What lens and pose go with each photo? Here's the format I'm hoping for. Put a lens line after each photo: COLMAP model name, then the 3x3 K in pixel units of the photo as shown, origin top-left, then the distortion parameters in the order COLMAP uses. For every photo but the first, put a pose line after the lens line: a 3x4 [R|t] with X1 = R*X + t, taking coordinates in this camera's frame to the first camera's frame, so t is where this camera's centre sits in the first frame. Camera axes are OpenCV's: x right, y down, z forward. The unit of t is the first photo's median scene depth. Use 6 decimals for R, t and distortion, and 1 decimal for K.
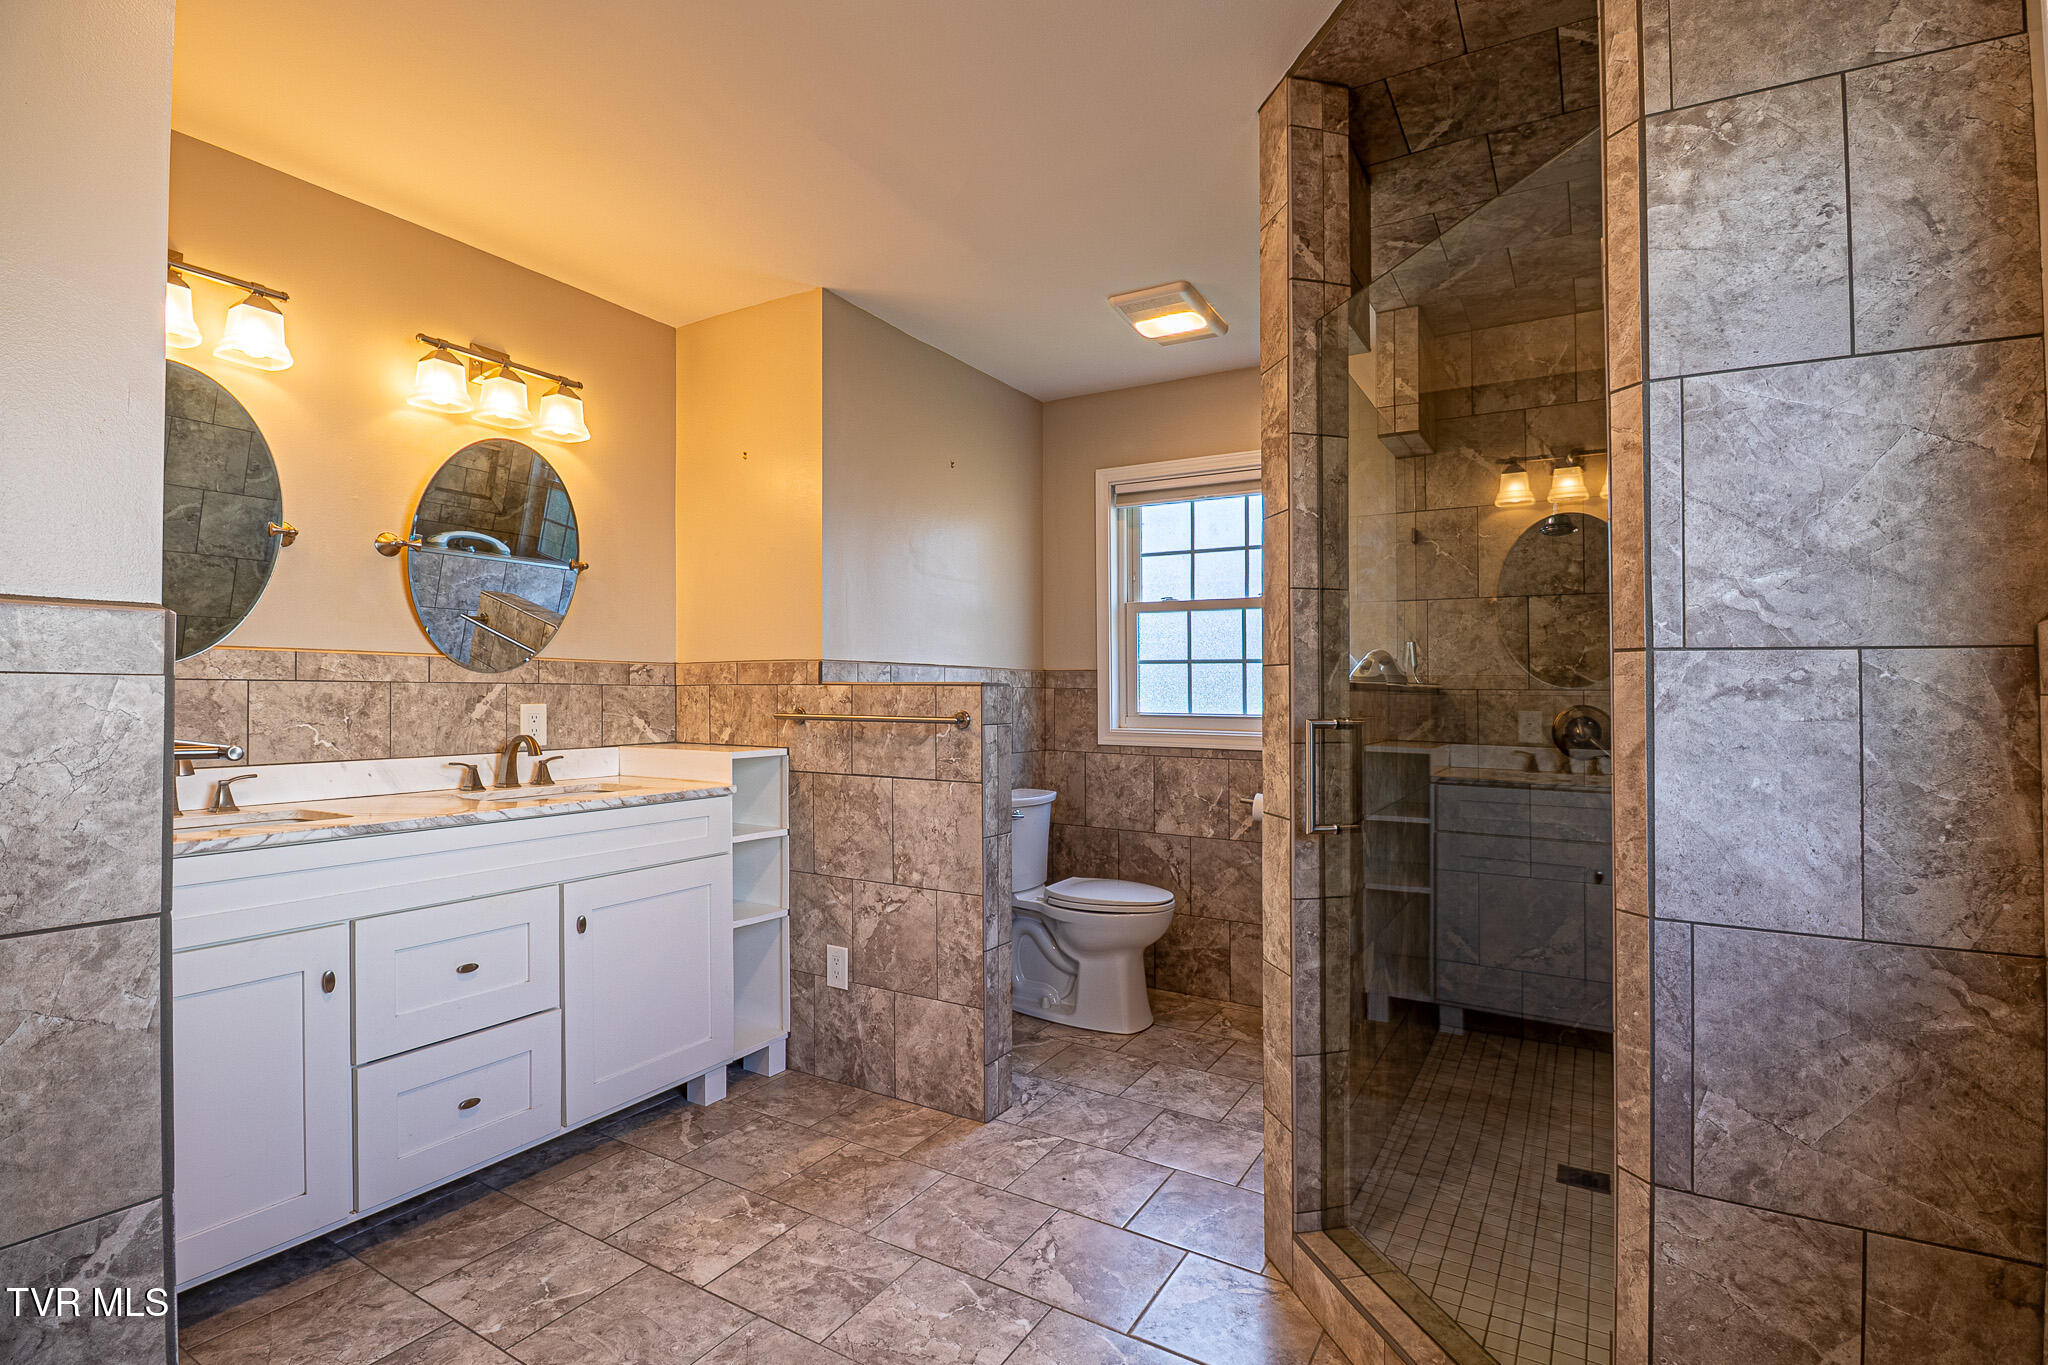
lens RADIAL K [[955.5, 0, 1019.0], [0, 955.5, 700.0], [0, 0, 1]] dist [0.002705, -0.015572]
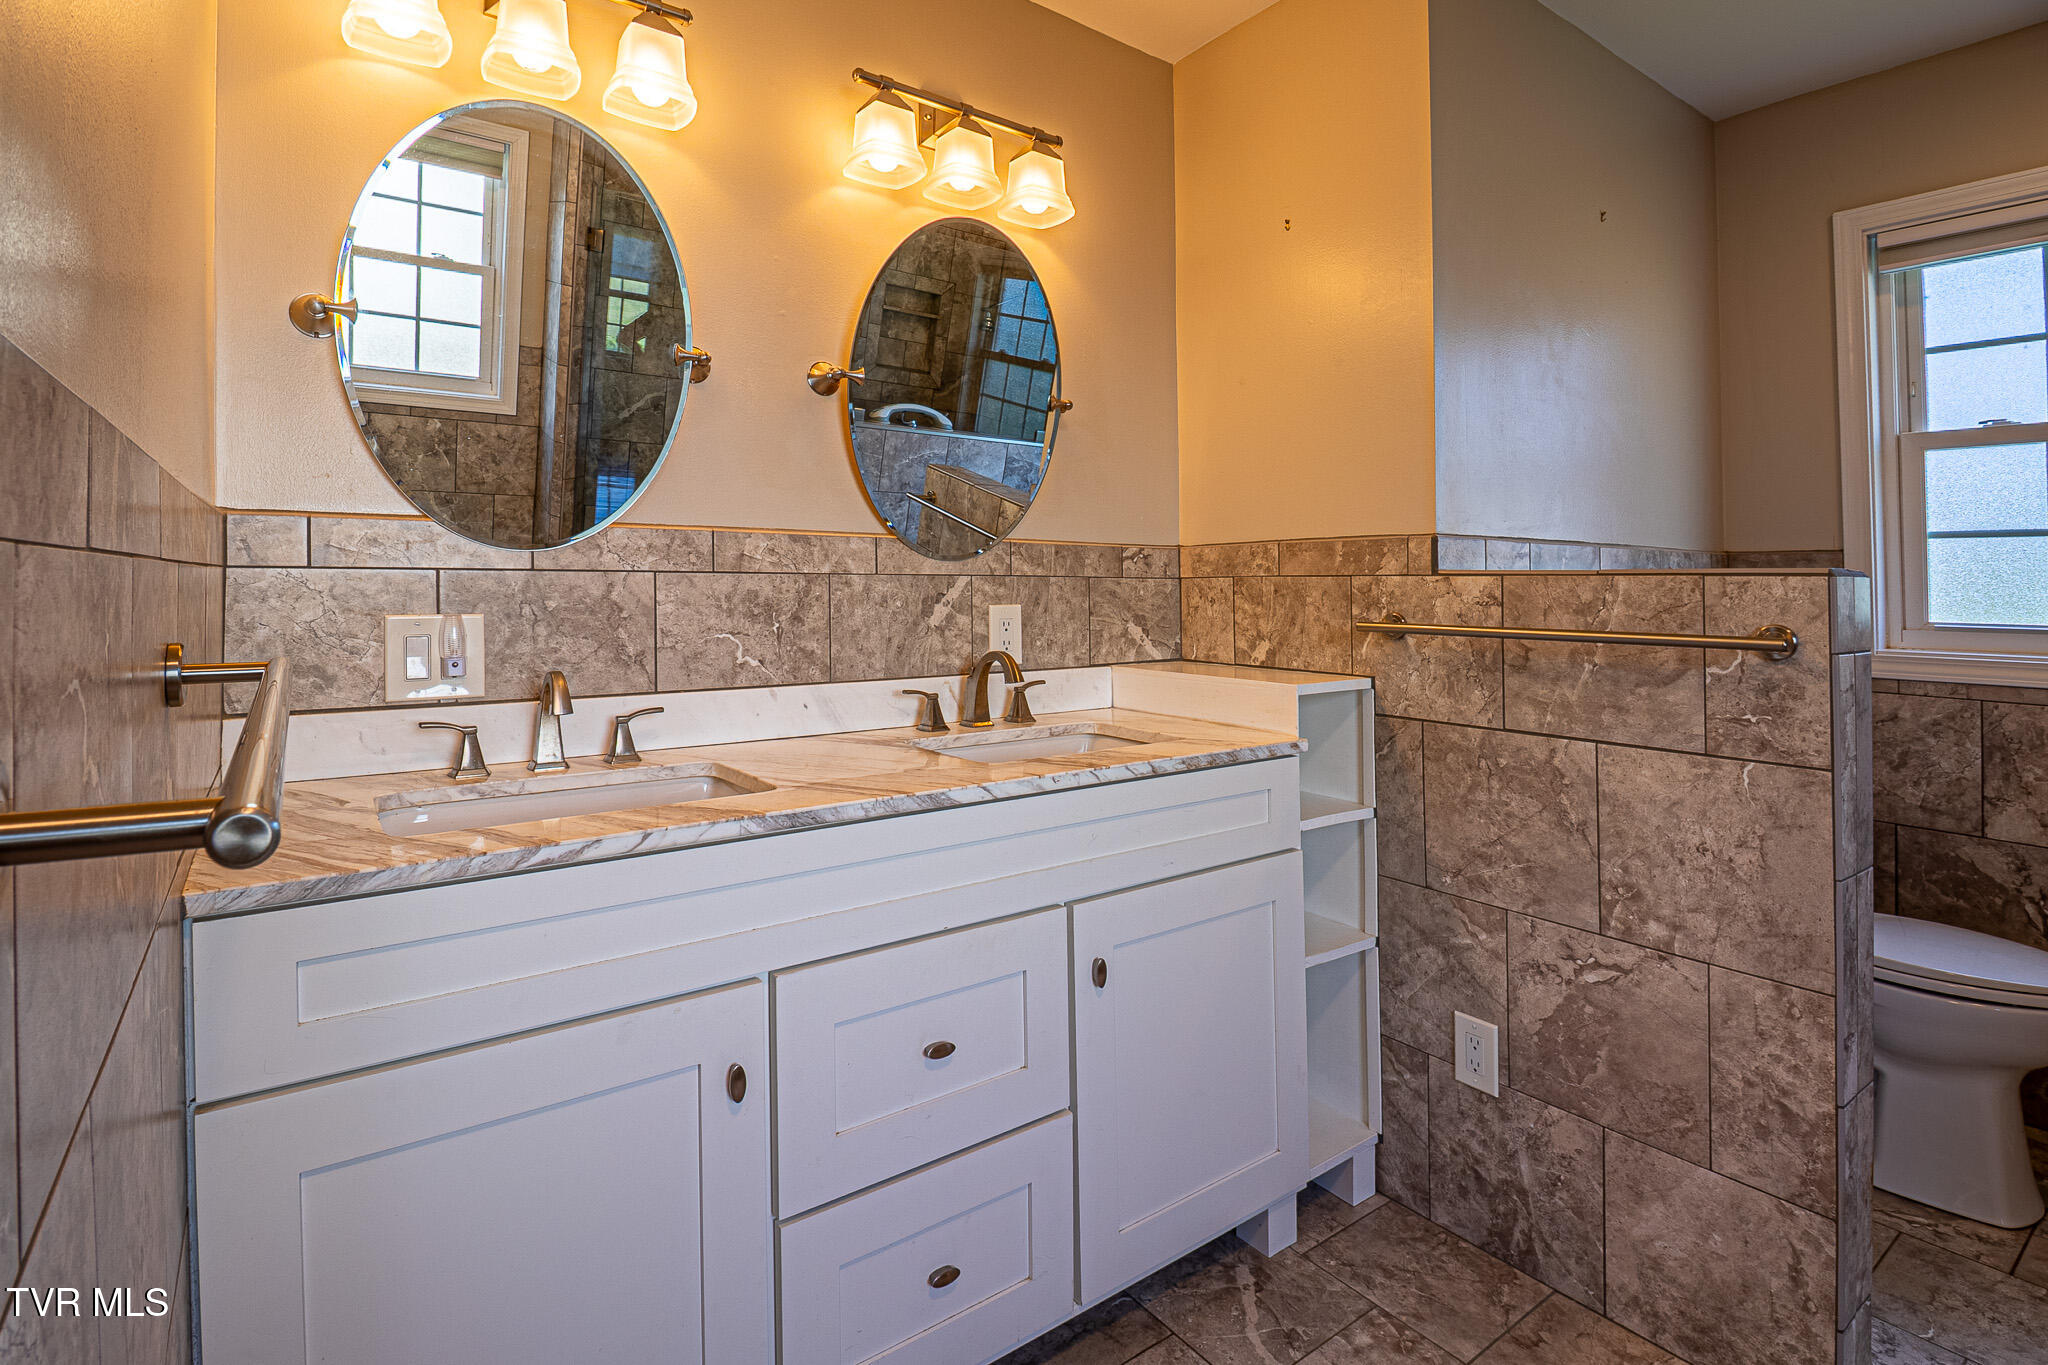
lens RADIAL K [[972.0, 0, 1024.0], [0, 972.0, 682.5], [0, 0, 1]] dist [-0.001949, -0.000631]
pose [[0.921654, 0.037516, -0.386195, -0.224953], [-0.002454, 0.995858, 0.090885, -0.004122], [0.388005, -0.082817, 0.917929, 0.356634]]
